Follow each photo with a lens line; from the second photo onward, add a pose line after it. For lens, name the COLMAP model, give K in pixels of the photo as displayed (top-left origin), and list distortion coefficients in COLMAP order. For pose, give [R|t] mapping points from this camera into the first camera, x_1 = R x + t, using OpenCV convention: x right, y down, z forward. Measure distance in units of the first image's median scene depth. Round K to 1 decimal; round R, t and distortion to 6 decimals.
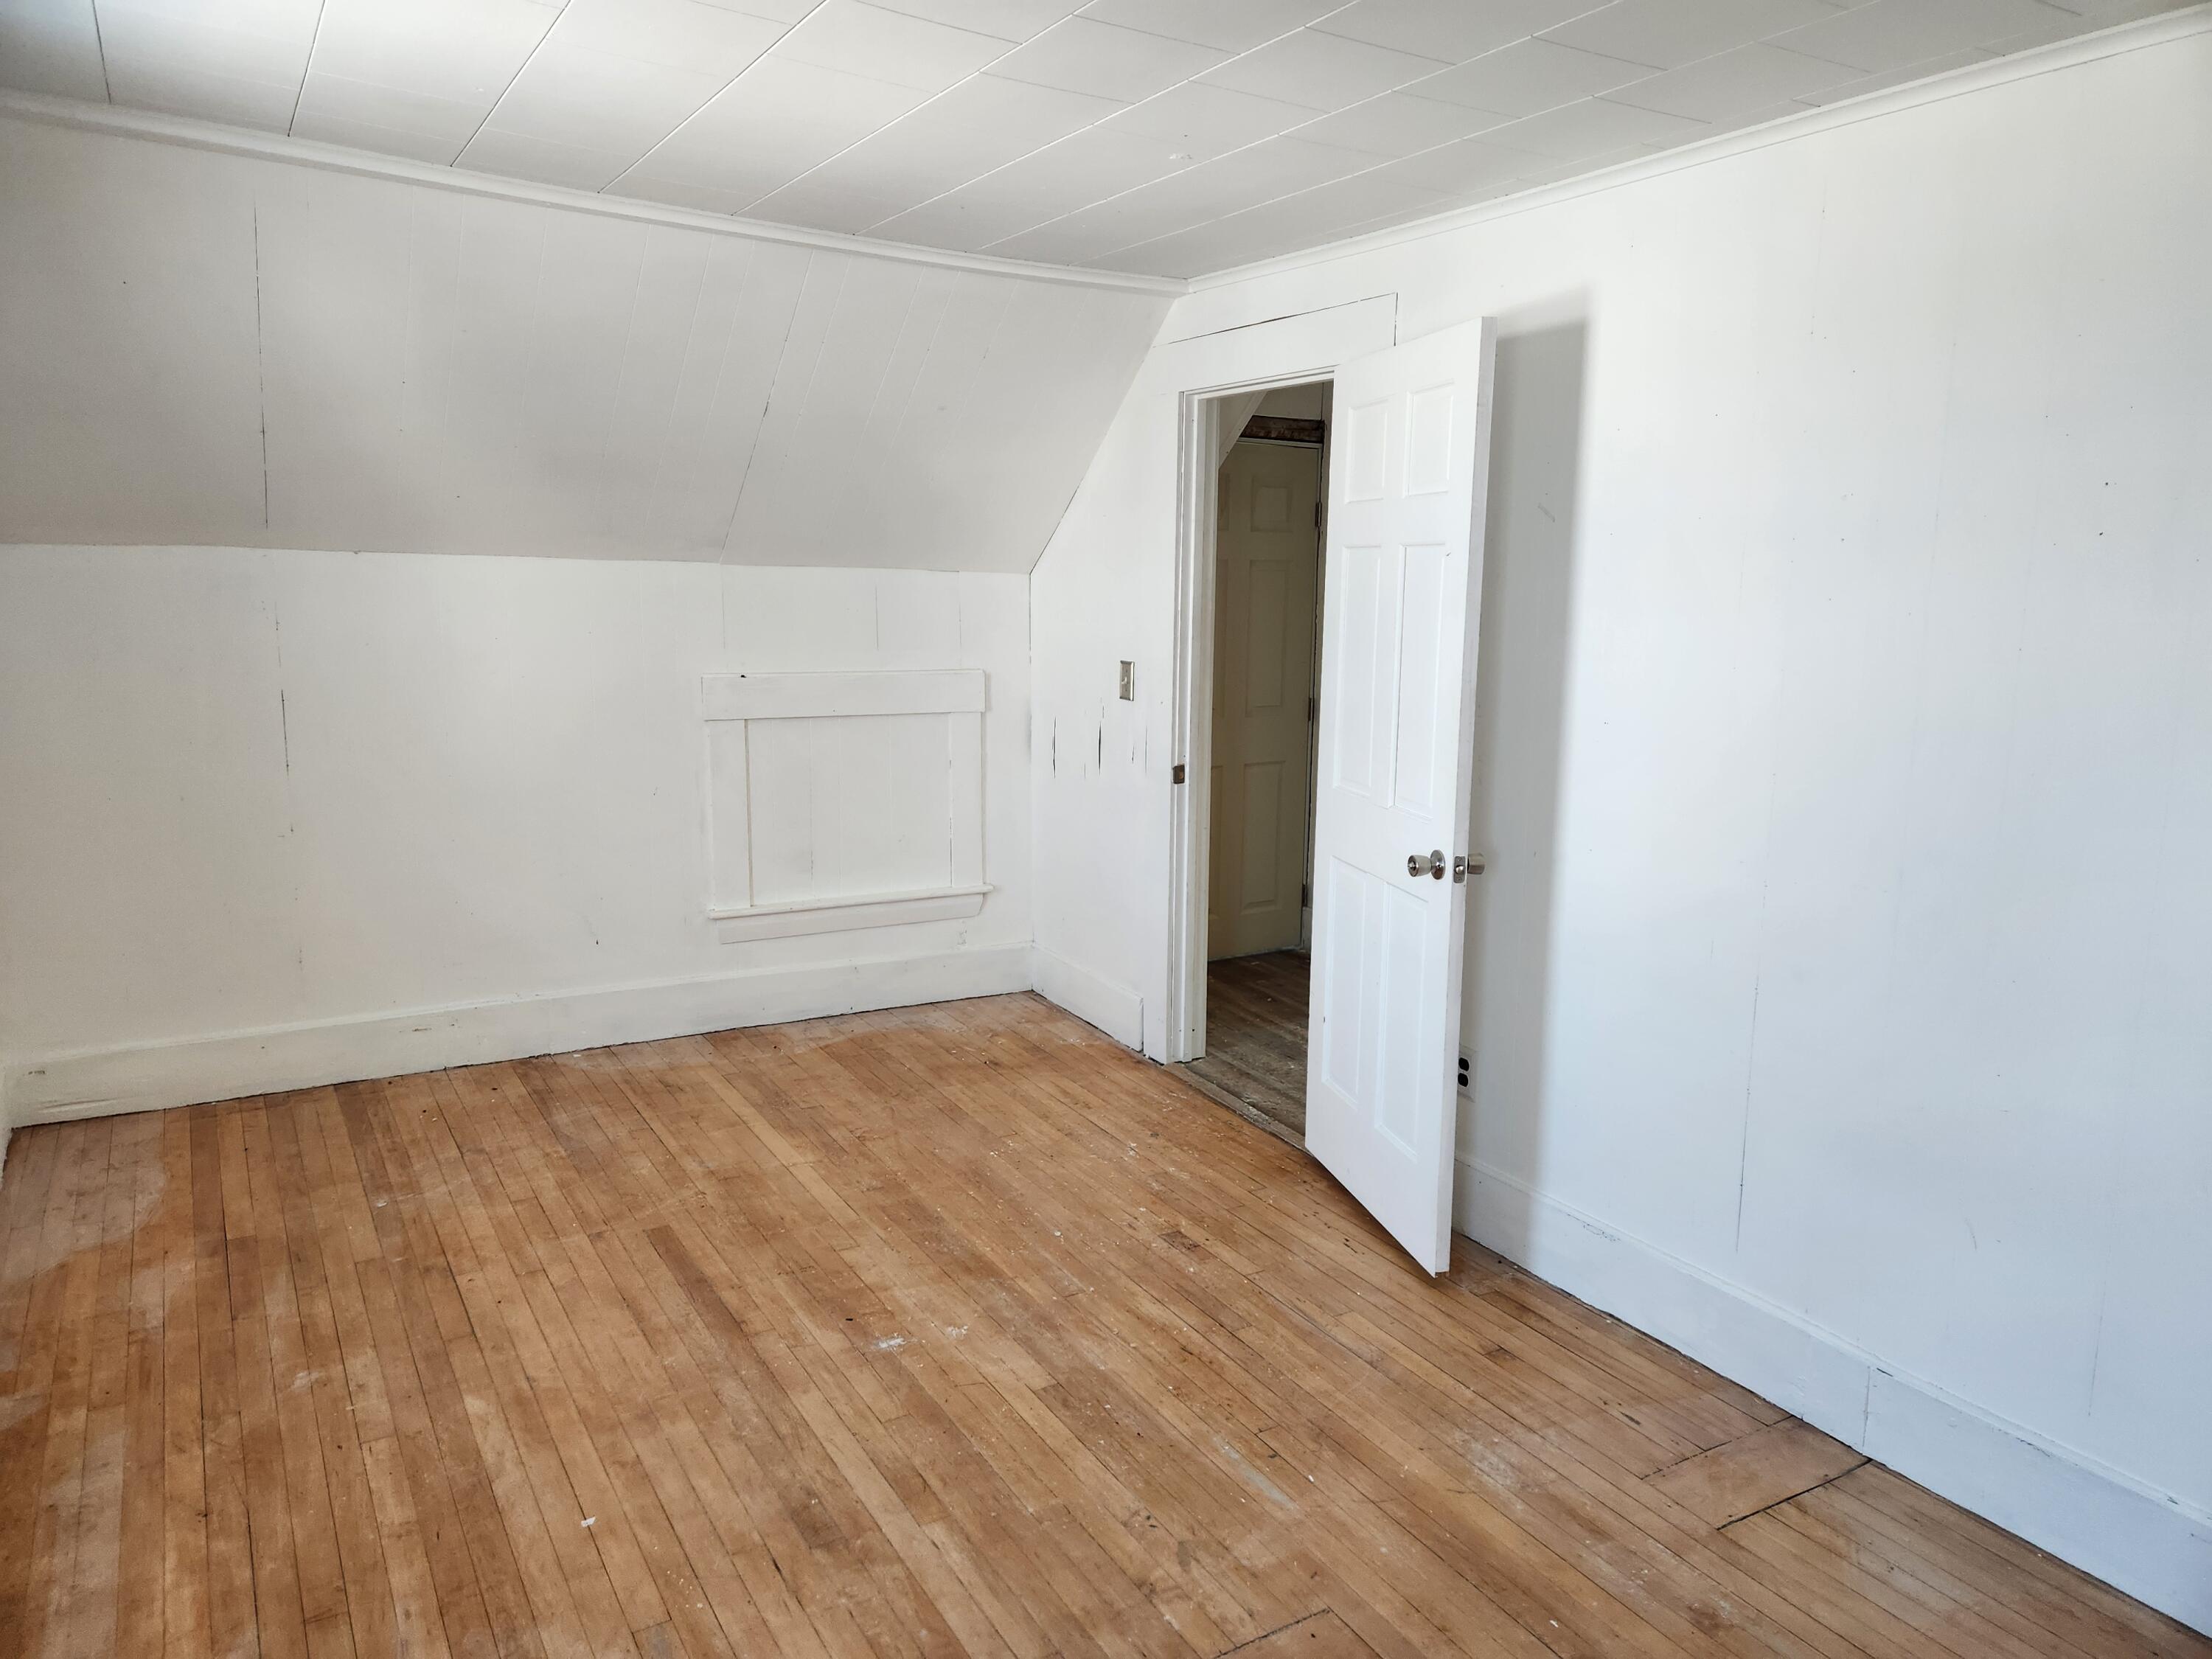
lens RADIAL K [[1476.1, 0, 1099.8], [0, 1476.1, 824.9], [0, 0, 1]] dist [0.074032, -0.073842]
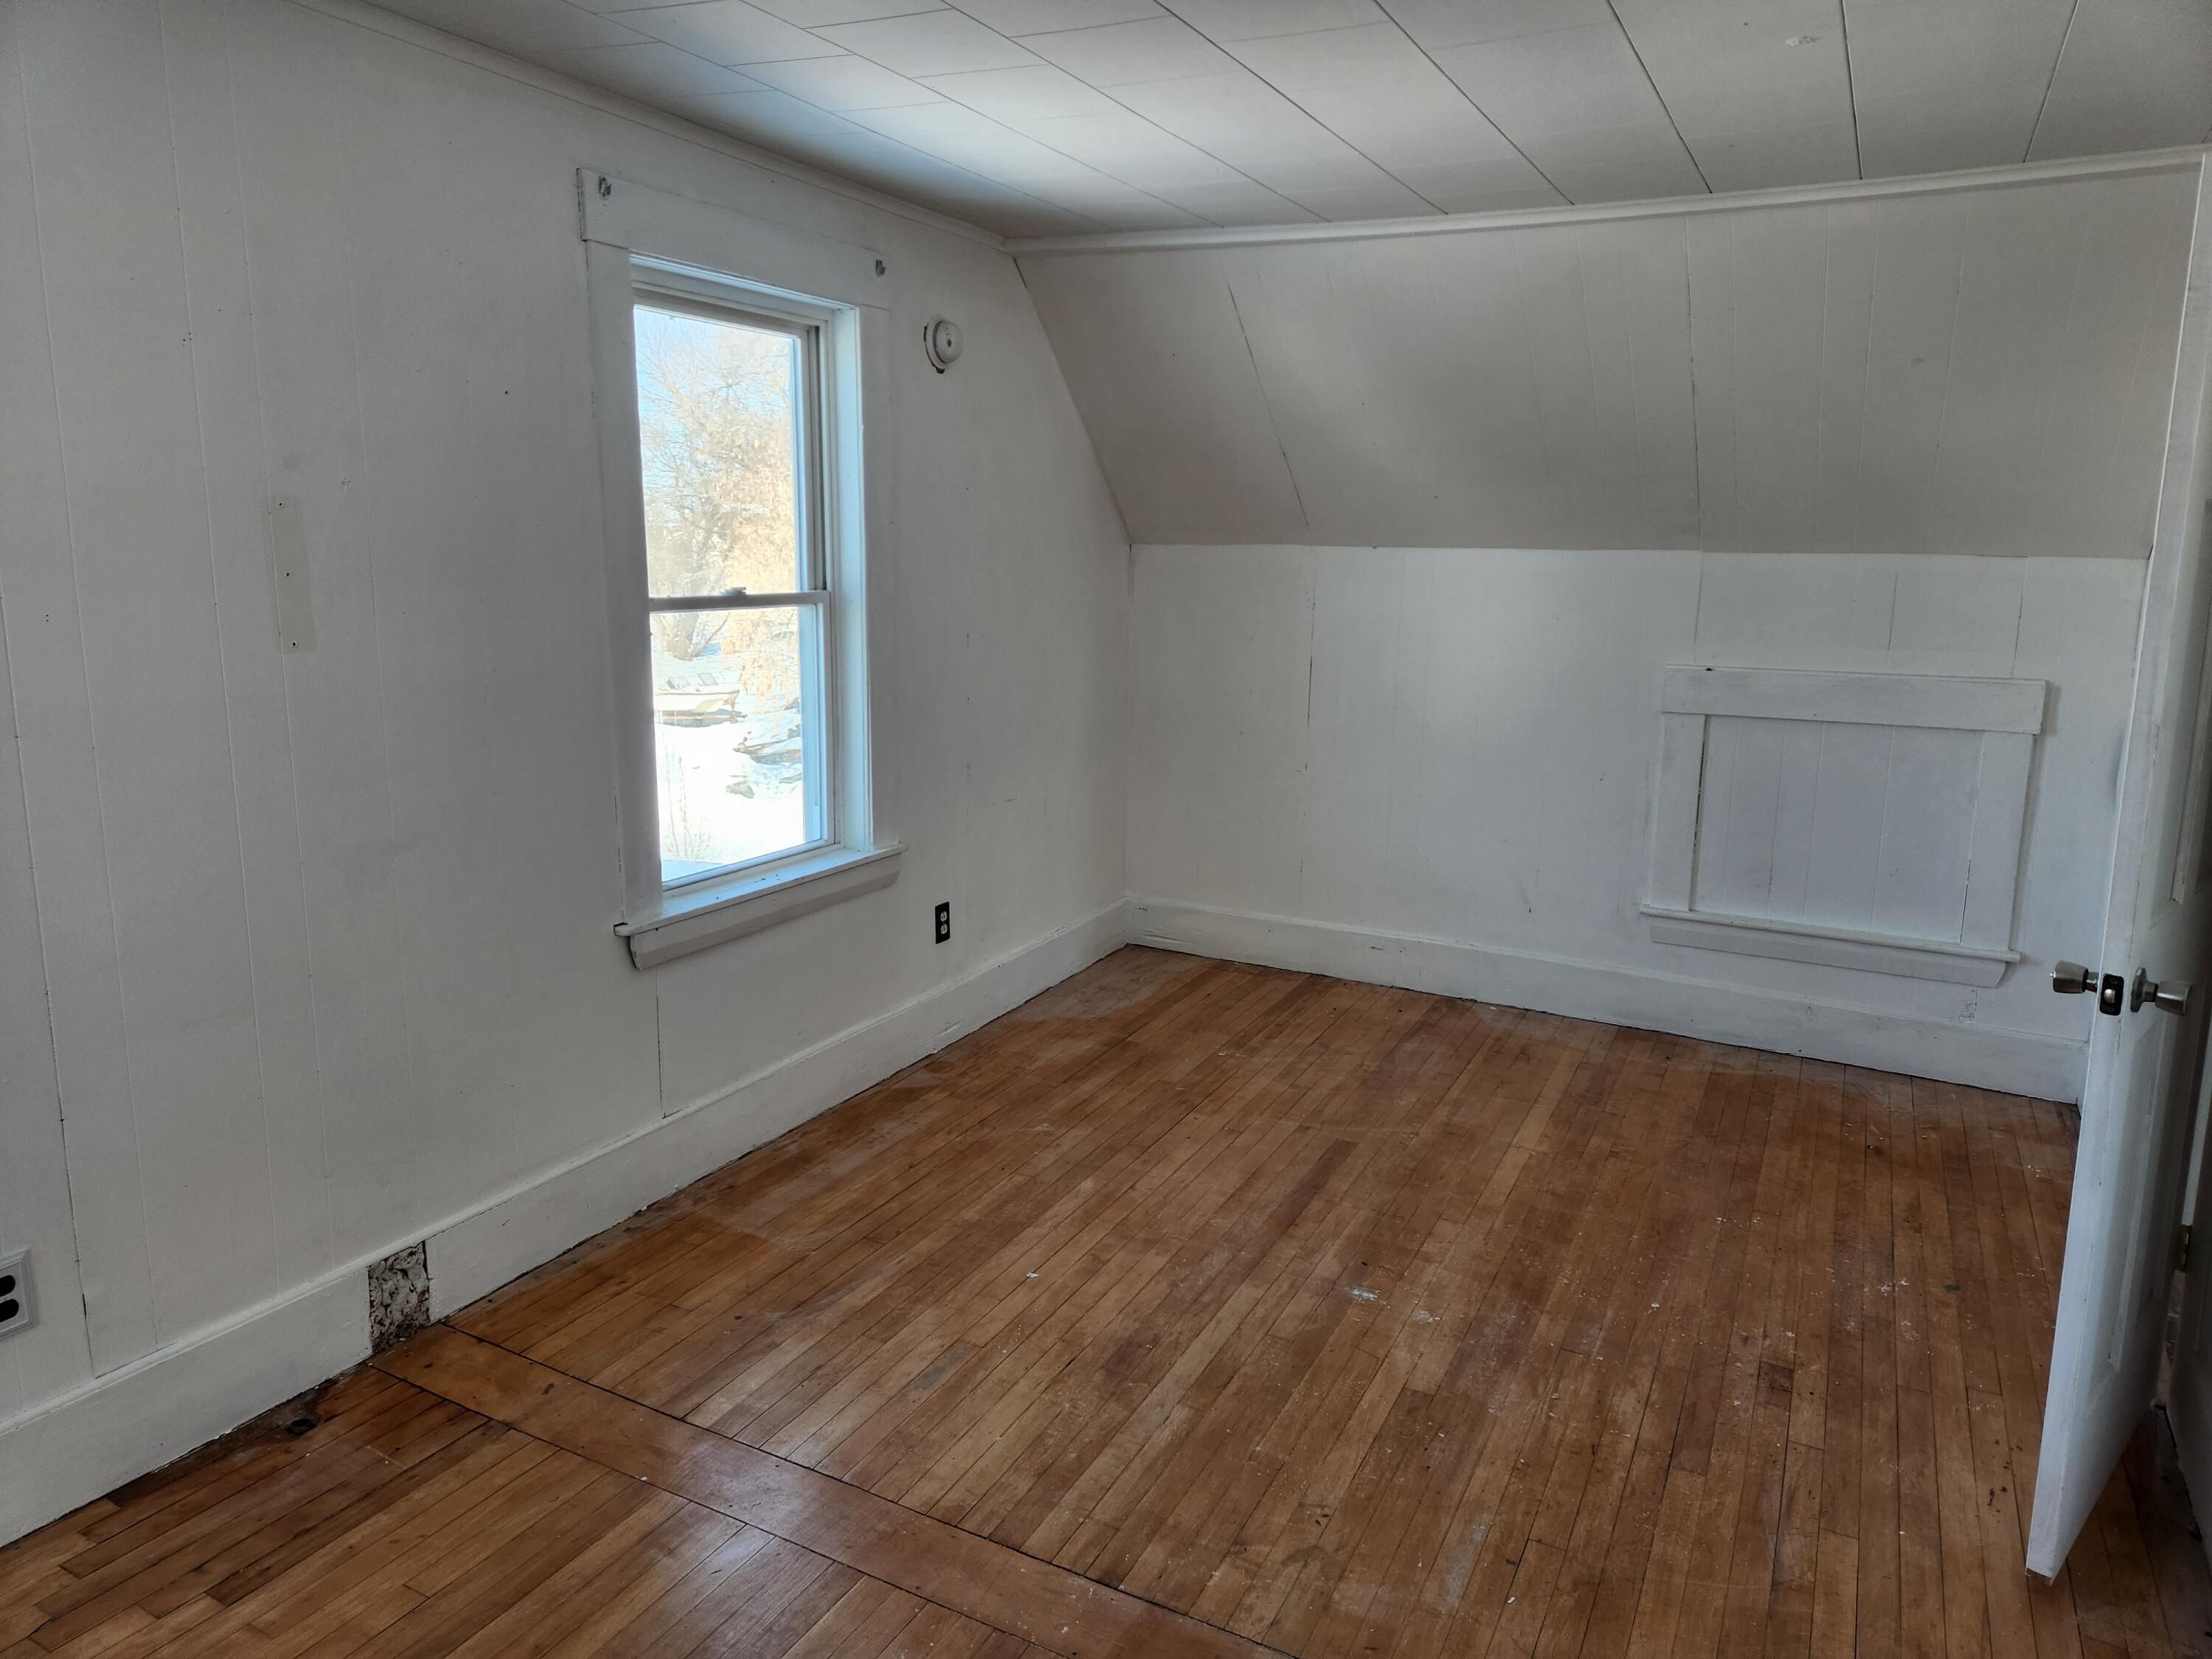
lens RADIAL K [[1476.1, 0, 1099.8], [0, 1476.1, 824.9], [0, 0, 1]] dist [0.074032, -0.073842]
pose [[0.514166, 0.149520, -0.844557, 0.491438], [-0.152280, 0.984957, 0.081668, -0.026351], [0.844064, 0.086618, 0.529201, 0.219892]]
